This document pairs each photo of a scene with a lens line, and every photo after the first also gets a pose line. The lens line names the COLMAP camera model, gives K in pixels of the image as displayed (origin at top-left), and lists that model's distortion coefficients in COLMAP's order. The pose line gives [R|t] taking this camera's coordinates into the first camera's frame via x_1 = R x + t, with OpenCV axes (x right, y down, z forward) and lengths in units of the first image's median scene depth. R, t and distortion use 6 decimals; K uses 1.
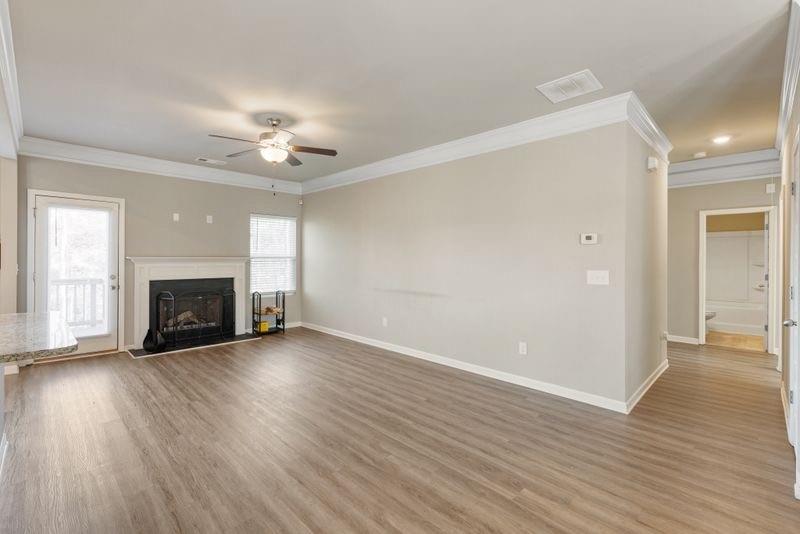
lens RADIAL K [[356.8, 0, 399.9], [0, 356.8, 261.3], [0, 0, 1]] dist [-0.000189, 0.000172]
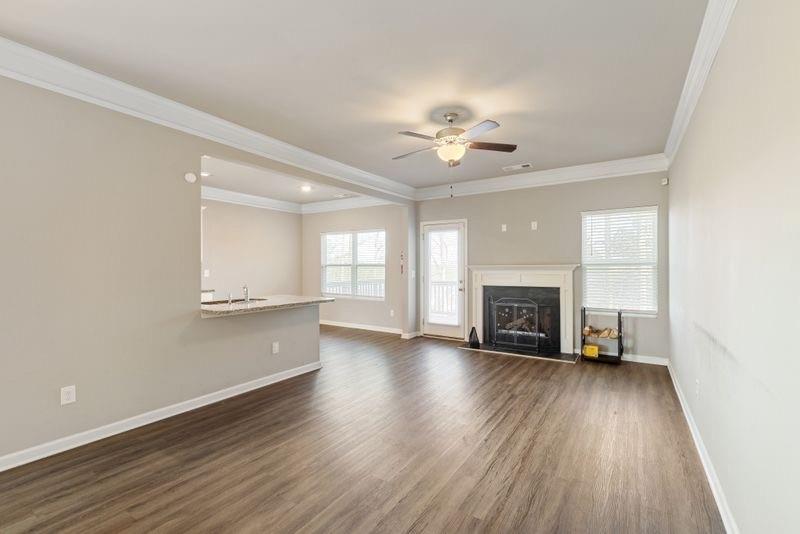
lens RADIAL K [[356.8, 0, 410.6], [0, 356.8, 263.8], [0, 0, 1]] dist [-0.000189, 0.000172]
pose [[0.186249, -0.010195, -0.982450, 0.413410], [0.003573, 0.999947, -0.009699, -0.006609], [0.982496, -0.001704, 0.186275, 0.583127]]
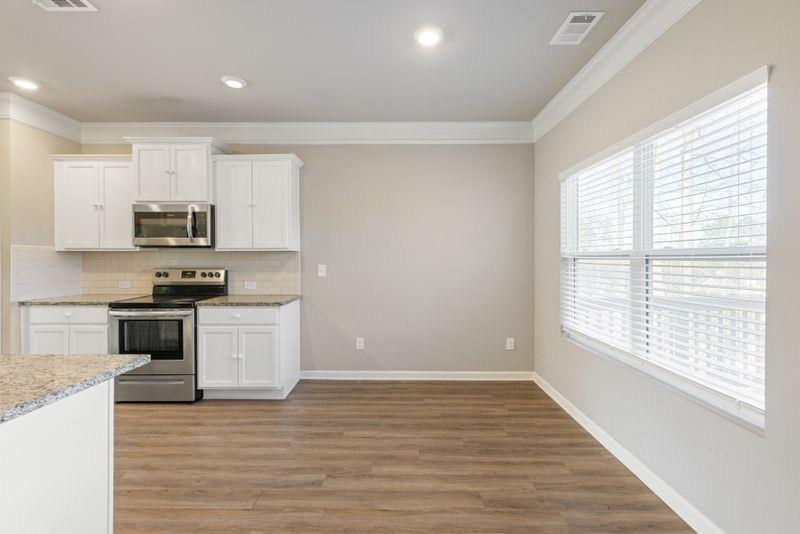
lens RADIAL K [[356.8, 0, 395.8], [0, 356.8, 267.3], [0, 0, 1]] dist [-0.000189, 0.000172]
pose [[-0.729839, 0.008953, -0.683560, -0.627270], [-0.009846, 0.999673, 0.023606, -0.008272], [0.683548, 0.023959, -0.729512, 0.756828]]
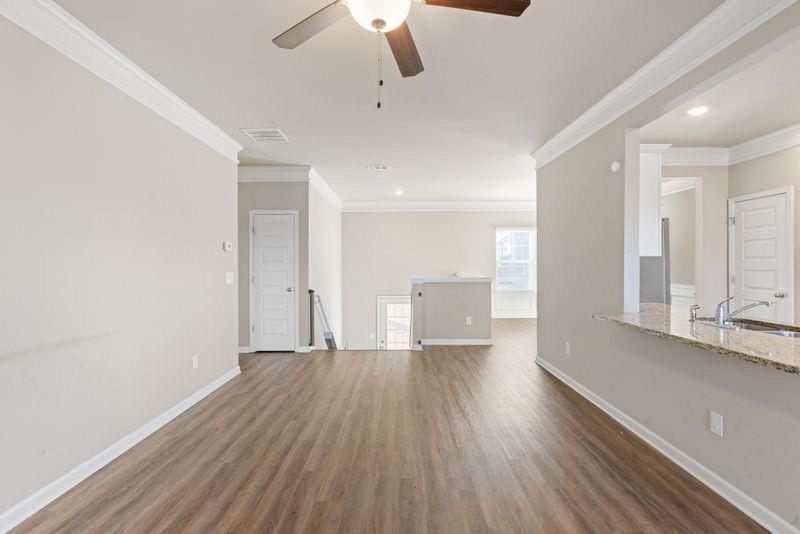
lens RADIAL K [[356.8, 0, 391.8], [0, 356.8, 261.4], [0, 0, 1]] dist [-0.000189, 0.000172]
pose [[-0.689413, 0.002137, 0.724366, -0.505752], [0.003890, 0.999992, 0.000752, -0.007229], [-0.724358, 0.003336, -0.689416, 0.974988]]
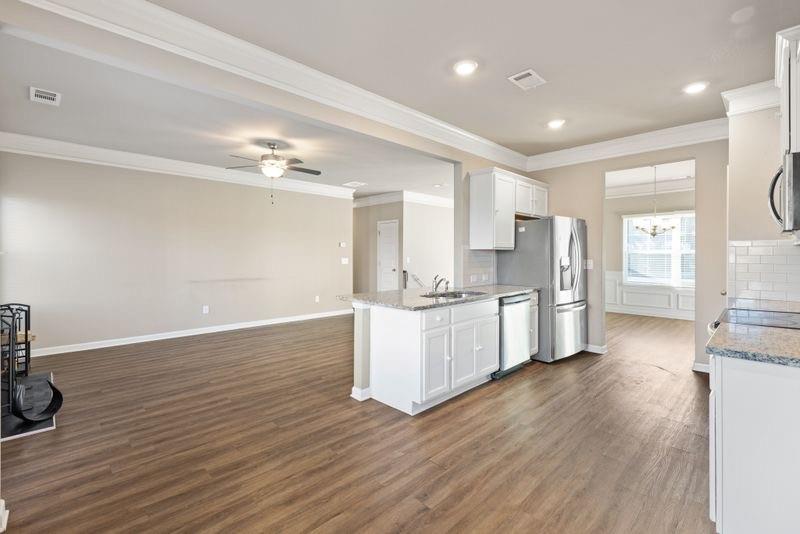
lens RADIAL K [[356.8, 0, 392.4], [0, 356.8, 255.0], [0, 0, 1]] dist [-0.000189, 0.000172]
pose [[0.027502, -0.010379, 0.999568, -1.241913], [0.004981, 0.999935, 0.010246, -0.011869], [-0.999609, 0.004698, 0.027552, 0.408936]]
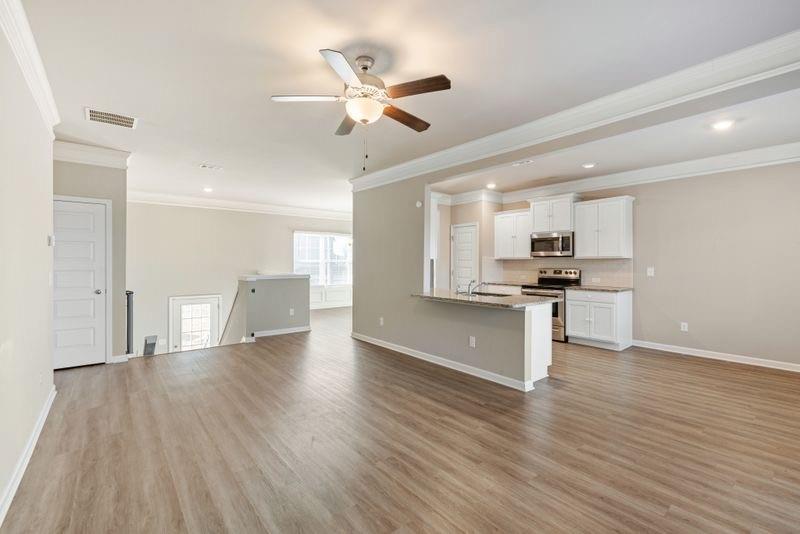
lens RADIAL K [[356.8, 0, 393.6], [0, 356.8, 261.9], [0, 0, 1]] dist [-0.000189, 0.000172]
pose [[-0.992702, -0.008400, 0.120298, -0.378536], [-0.007952, 0.999960, 0.004204, -0.009881], [-0.120329, 0.003217, -0.992729, 1.284431]]
